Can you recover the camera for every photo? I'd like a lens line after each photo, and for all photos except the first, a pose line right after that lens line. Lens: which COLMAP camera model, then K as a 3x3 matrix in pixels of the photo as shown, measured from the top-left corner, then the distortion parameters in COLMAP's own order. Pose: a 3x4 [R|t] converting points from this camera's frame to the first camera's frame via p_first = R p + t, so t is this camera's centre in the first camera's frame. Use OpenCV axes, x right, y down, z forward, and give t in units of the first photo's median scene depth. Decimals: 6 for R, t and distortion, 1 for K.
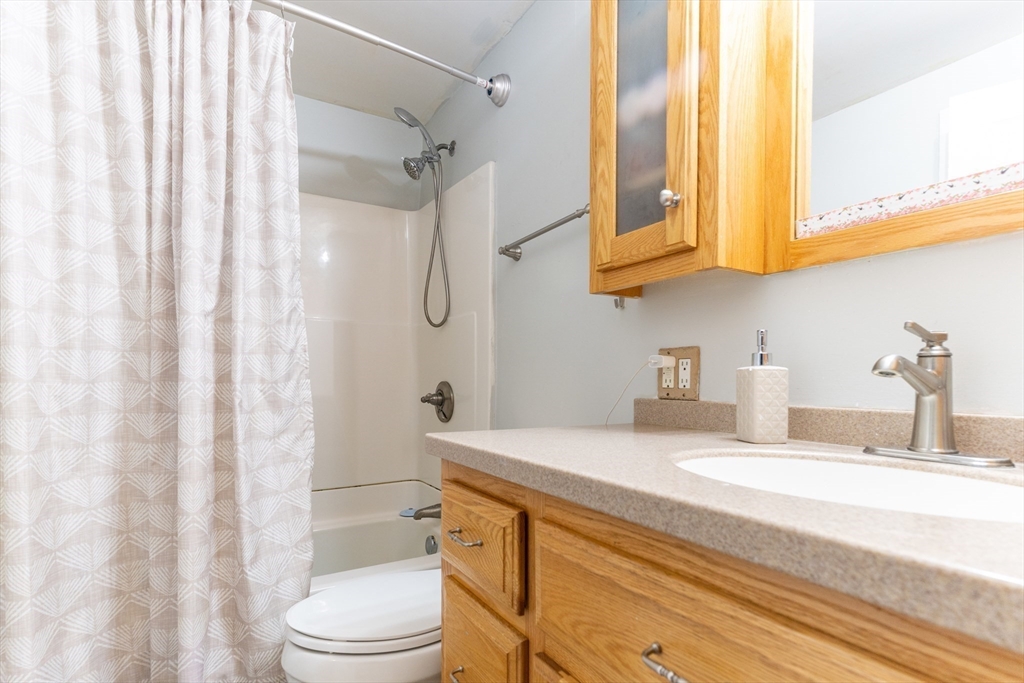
lens RADIAL K [[510.6, 0, 521.4], [0, 510.6, 375.0], [0, 0, 1]] dist [0.000434, 0.000754]
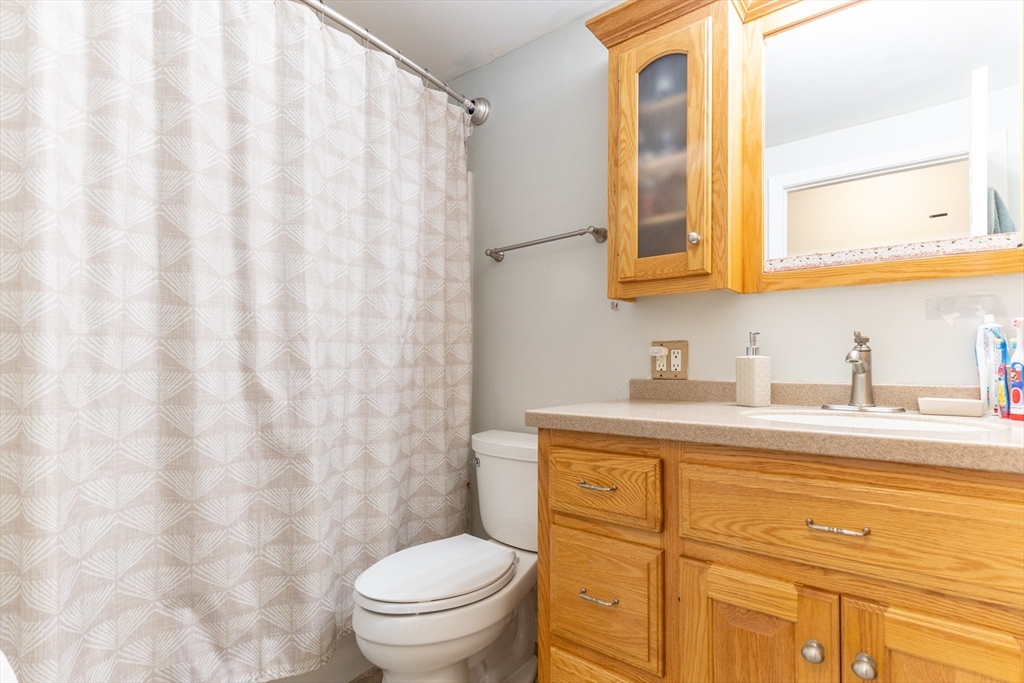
lens RADIAL K [[510.6, 0, 510.8], [0, 510.6, 345.3], [0, 0, 1]] dist [0.000434, 0.000754]
pose [[0.934985, 0.006574, 0.354626, -0.596151], [0.001936, 0.999719, -0.023639, -0.011577], [-0.354682, 0.022789, 0.934709, -0.127078]]
